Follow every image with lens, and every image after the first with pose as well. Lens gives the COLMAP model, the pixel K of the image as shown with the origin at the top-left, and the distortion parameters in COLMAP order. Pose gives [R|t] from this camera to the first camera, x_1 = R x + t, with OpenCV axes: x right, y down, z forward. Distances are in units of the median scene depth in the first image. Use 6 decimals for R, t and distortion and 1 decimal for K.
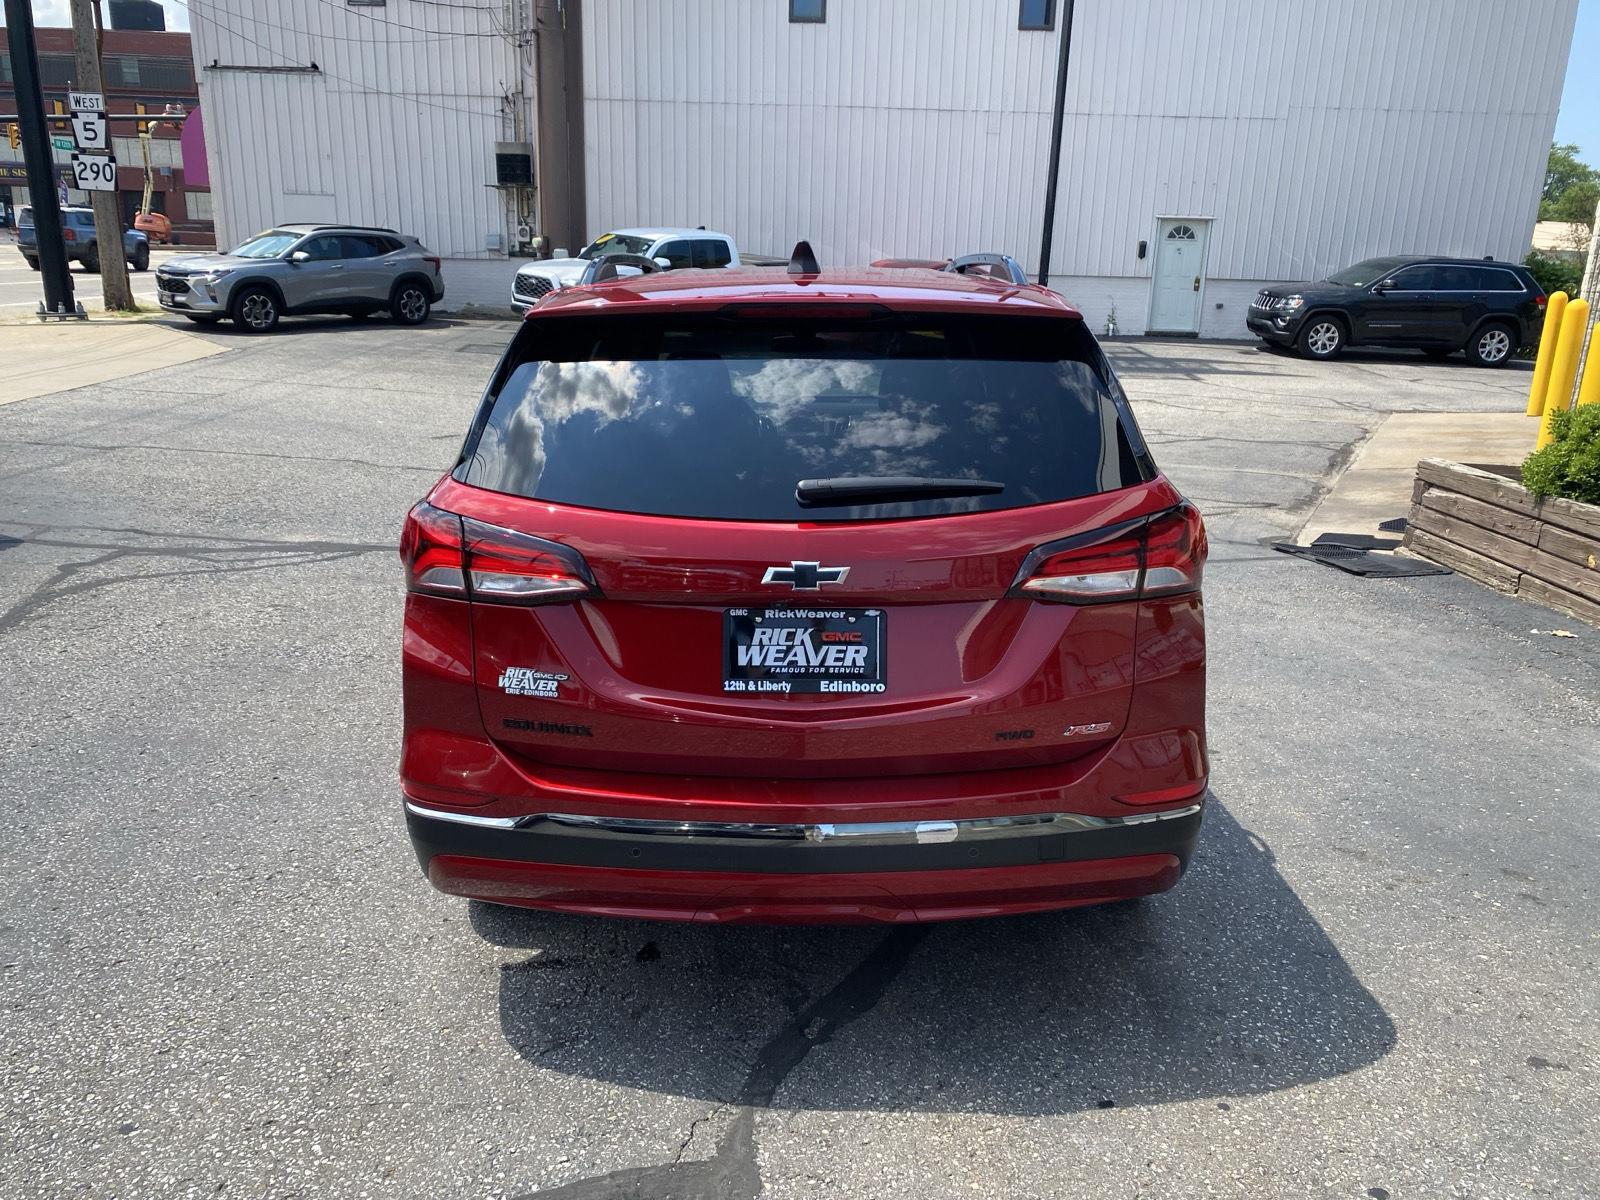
lens RADIAL K [[1223.1, 0, 800.0], [0, 1223.1, 600.0], [0, 0, 1]] dist [0.013761, 0.000973]
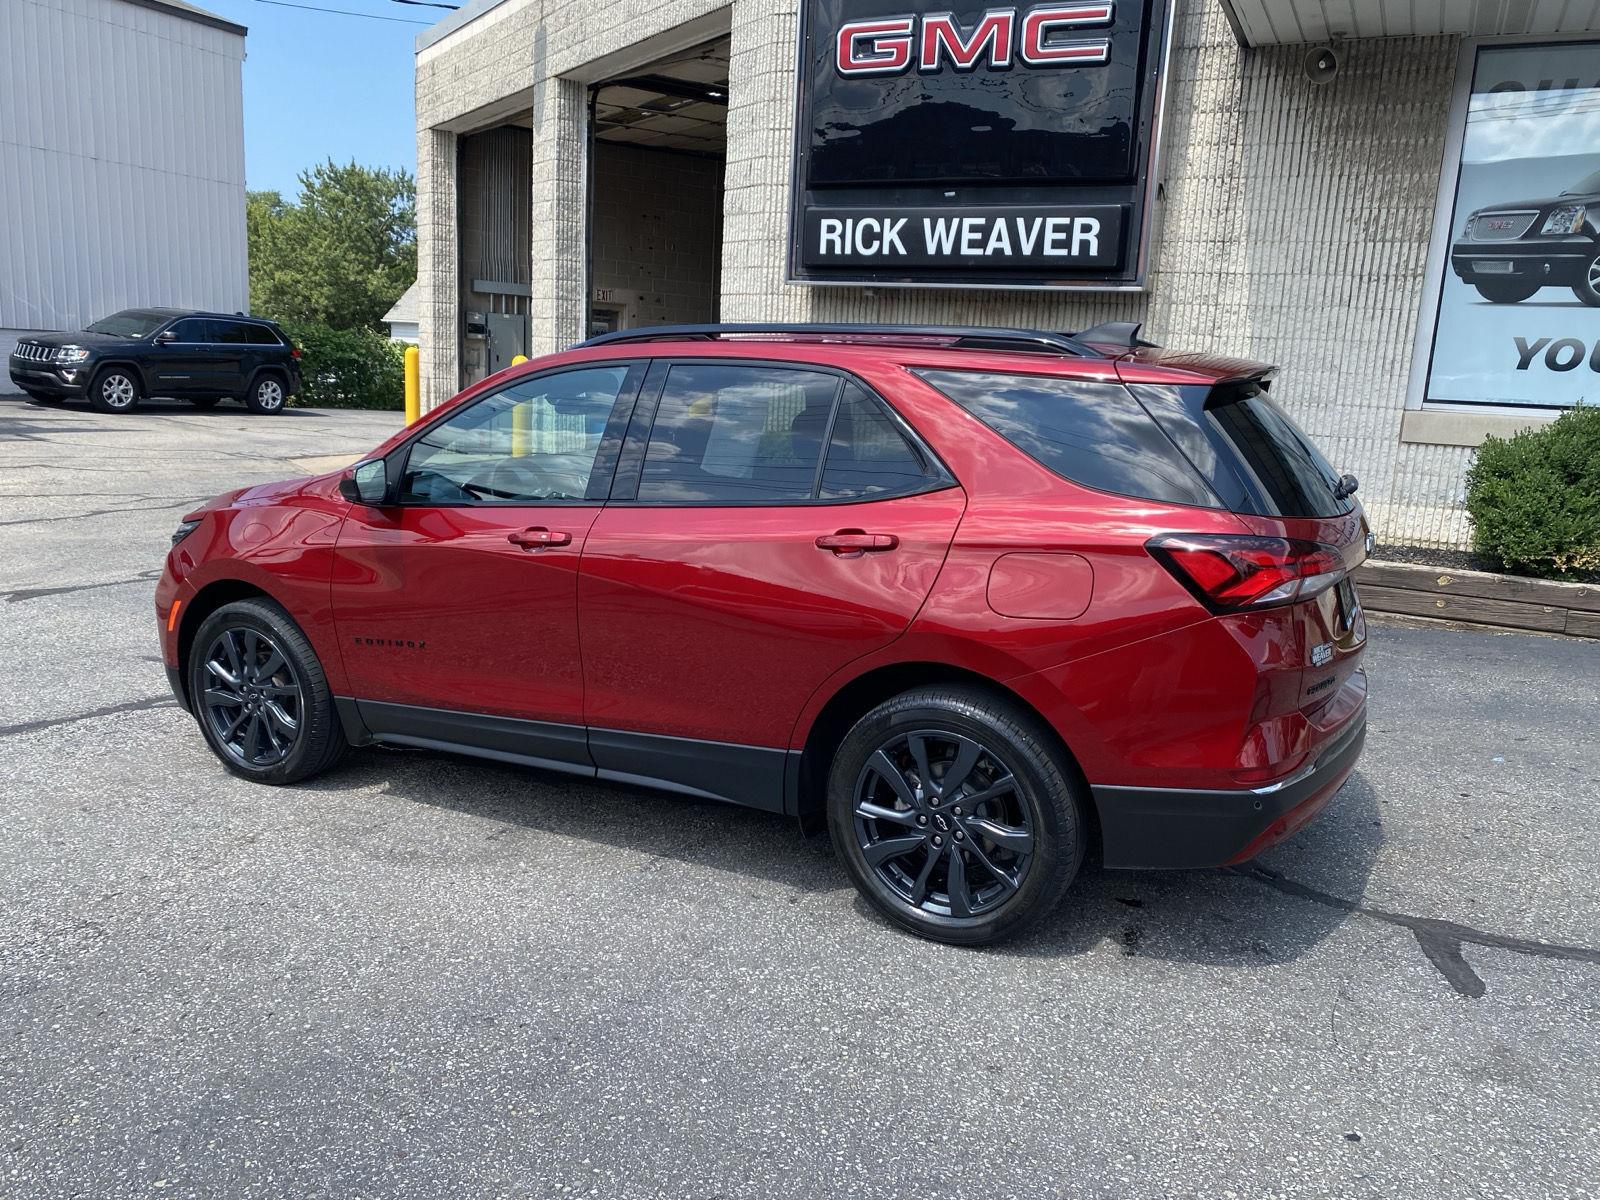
lens RADIAL K [[1227.1, 0, 818.5], [0, 1227.1, 585.3], [0, 0, 1]] dist [0.022956, -0.013966]
pose [[0.457849, -0.160312, 0.874457, -0.406213], [0.204058, 0.976297, 0.072142, -0.053295], [-0.865295, 0.145410, 0.479709, 0.203130]]
